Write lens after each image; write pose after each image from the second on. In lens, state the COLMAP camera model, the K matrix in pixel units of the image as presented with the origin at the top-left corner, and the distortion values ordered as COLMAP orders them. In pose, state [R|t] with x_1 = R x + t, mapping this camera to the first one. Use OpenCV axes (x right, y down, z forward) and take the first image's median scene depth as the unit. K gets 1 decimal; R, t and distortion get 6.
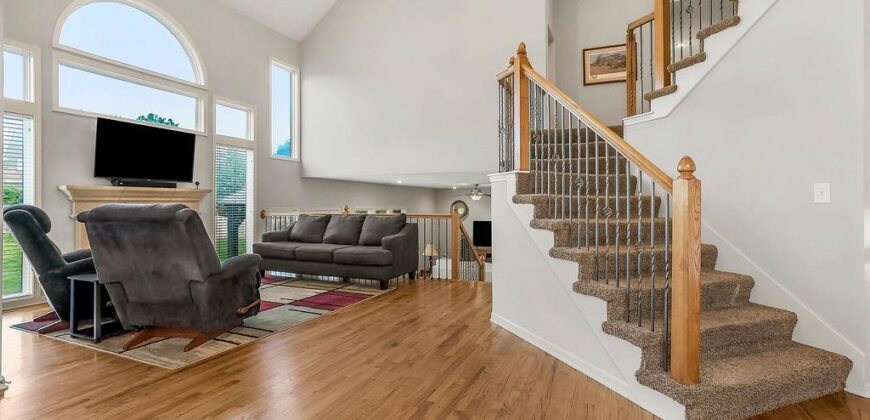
lens RADIAL K [[404.7, 0, 432.3], [0, 404.7, 200.6], [0, 0, 1]] dist [-0.032301, 0.014153]
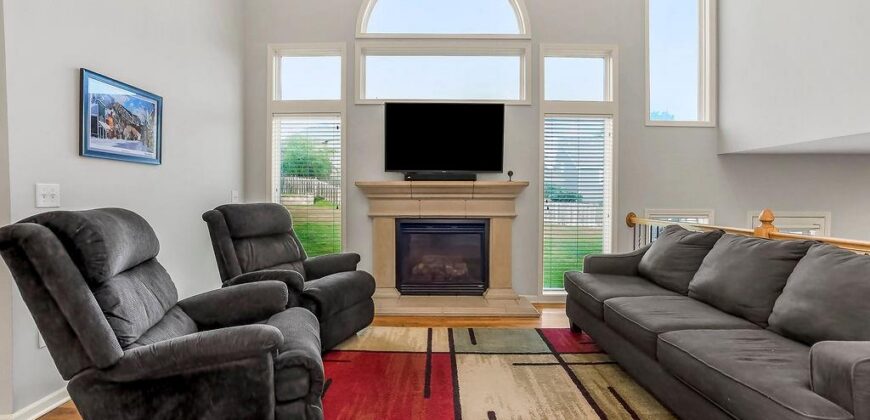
lens RADIAL K [[404.7, 0, 443.7], [0, 404.7, 194.9], [0, 0, 1]] dist [-0.032301, 0.014153]
pose [[0.418250, 0.000447, -0.908332, 0.014320], [0.000936, 0.999999, 0.000923, -0.005892], [0.908332, -0.001236, 0.418249, 0.591051]]
